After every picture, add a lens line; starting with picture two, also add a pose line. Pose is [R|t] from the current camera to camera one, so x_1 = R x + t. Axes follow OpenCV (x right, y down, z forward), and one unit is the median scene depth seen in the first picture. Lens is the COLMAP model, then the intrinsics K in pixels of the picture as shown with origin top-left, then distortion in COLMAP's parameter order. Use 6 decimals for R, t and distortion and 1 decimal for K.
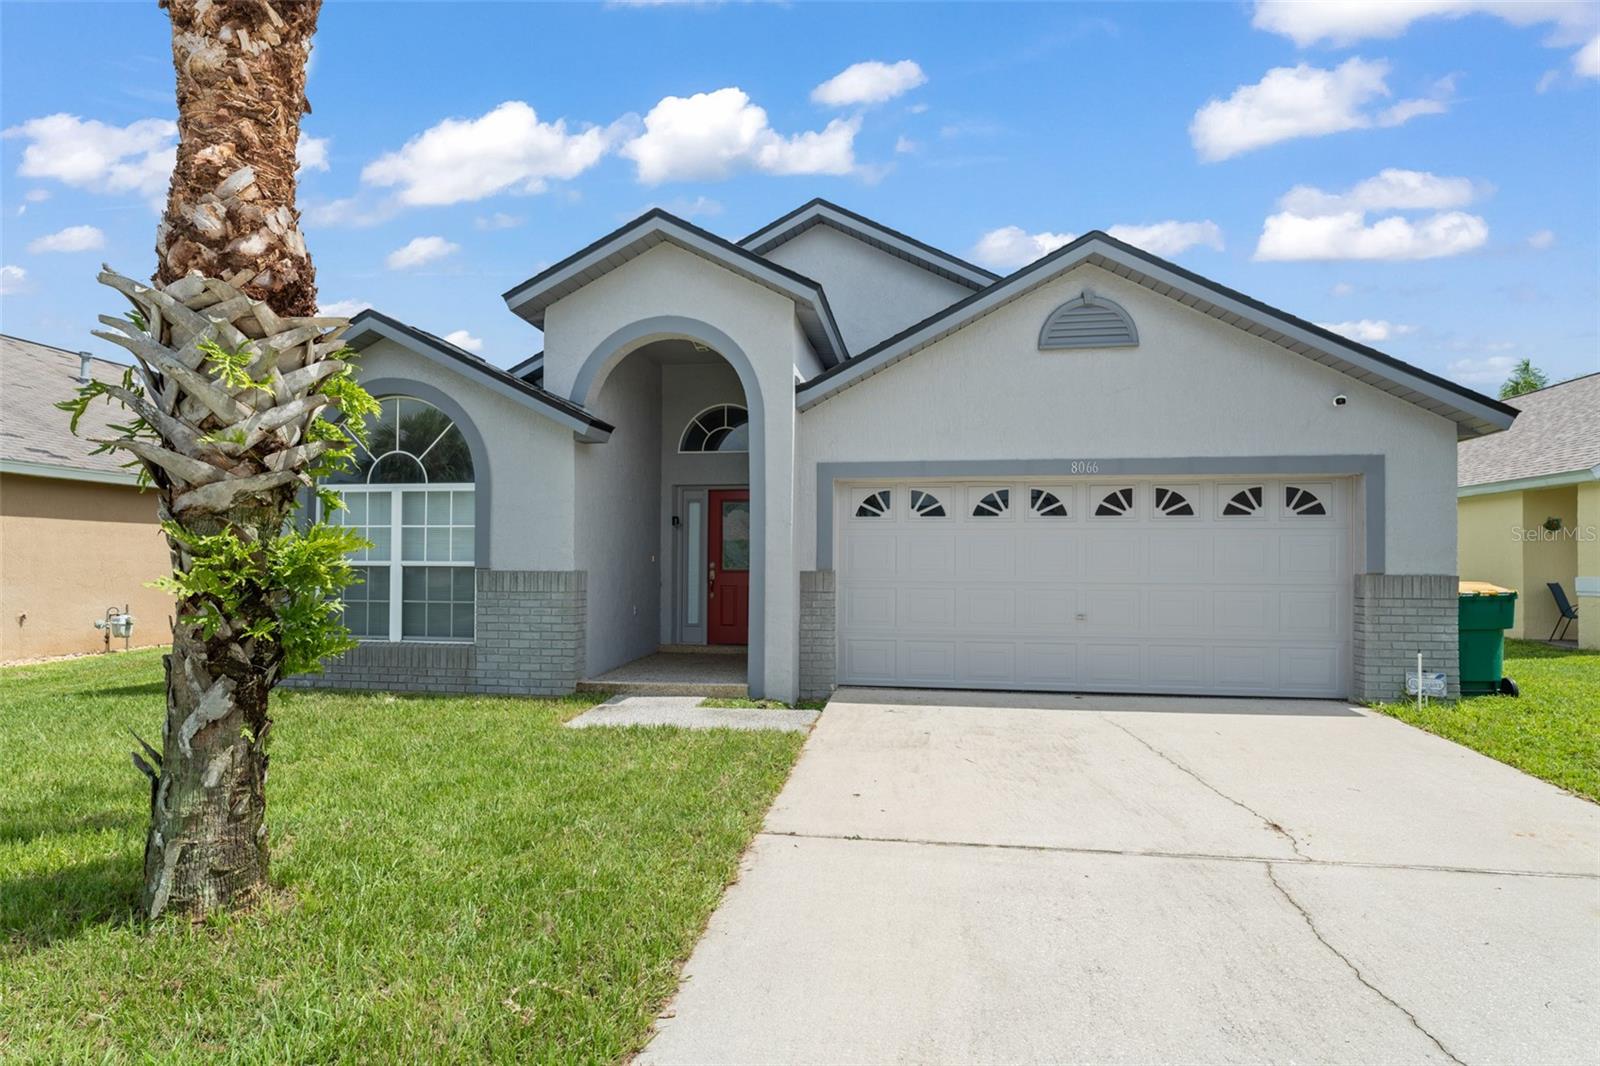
lens RADIAL K [[823.9, 0, 797.8], [0, 823.9, 568.7], [0, 0, 1]] dist [-0.003734, -0.000219]
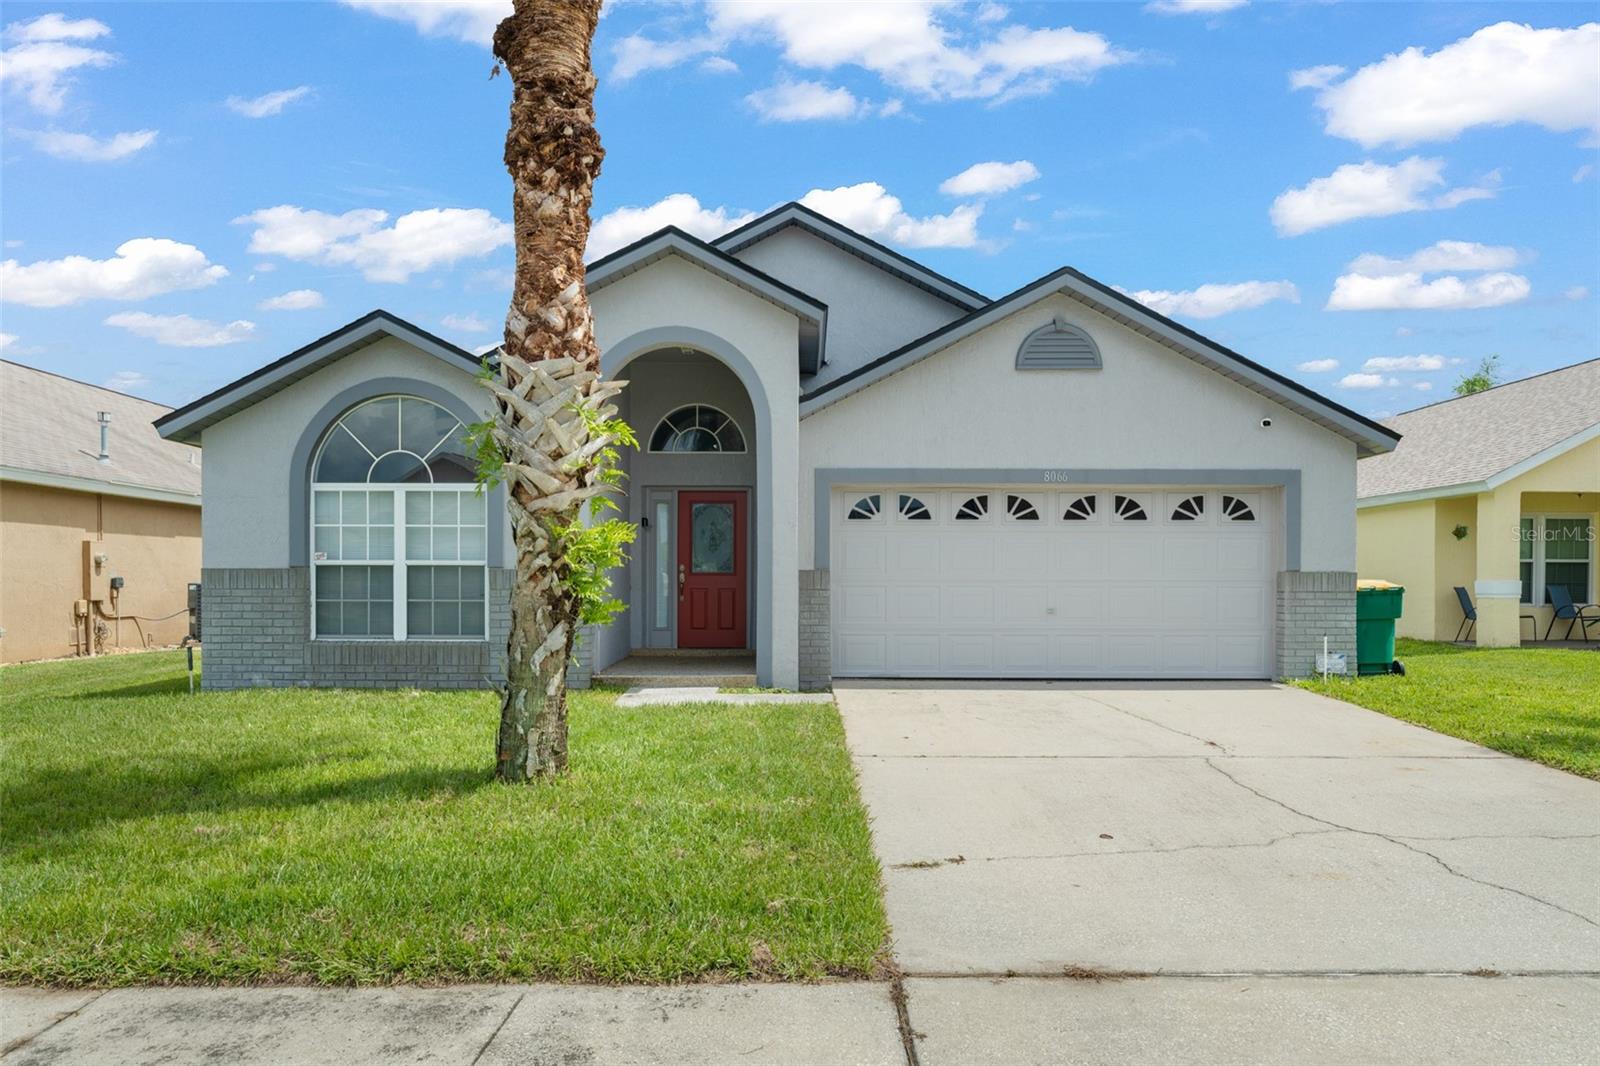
lens RADIAL K [[1069.5, 0, 797.0], [0, 1069.5, 611.1], [0, 0, 1]] dist [-0.002588, -0.000792]
pose [[0.988501, -0.005799, 0.151101, -0.214457], [0.002575, 0.999765, 0.021519, 0.026904], [-0.151190, -0.020882, 0.988284, -0.377281]]
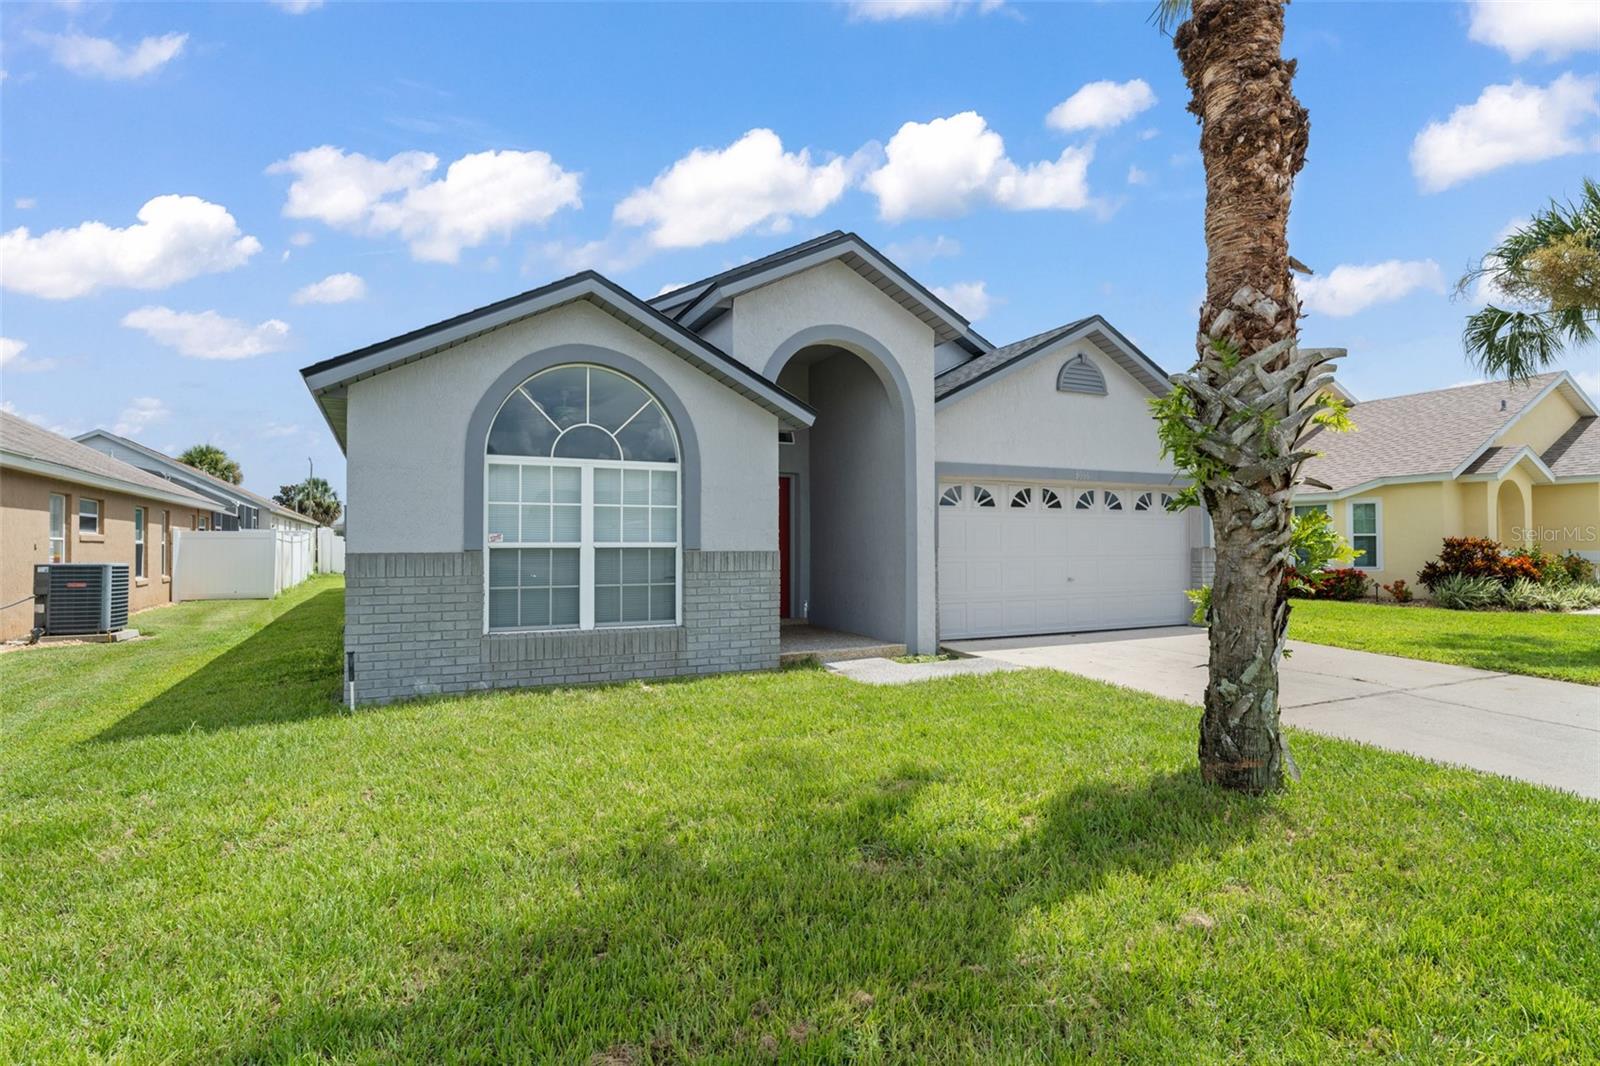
lens RADIAL K [[806.5, 0, 802.1], [0, 806.5, 539.9], [0, 0, 1]] dist [-0.003245, -0.000204]
pose [[0.818838, -0.002411, 0.574019, -0.841699], [0.010391, 0.999890, -0.010623, 0.000130], [-0.573930, 0.014663, 0.818773, 0.122565]]
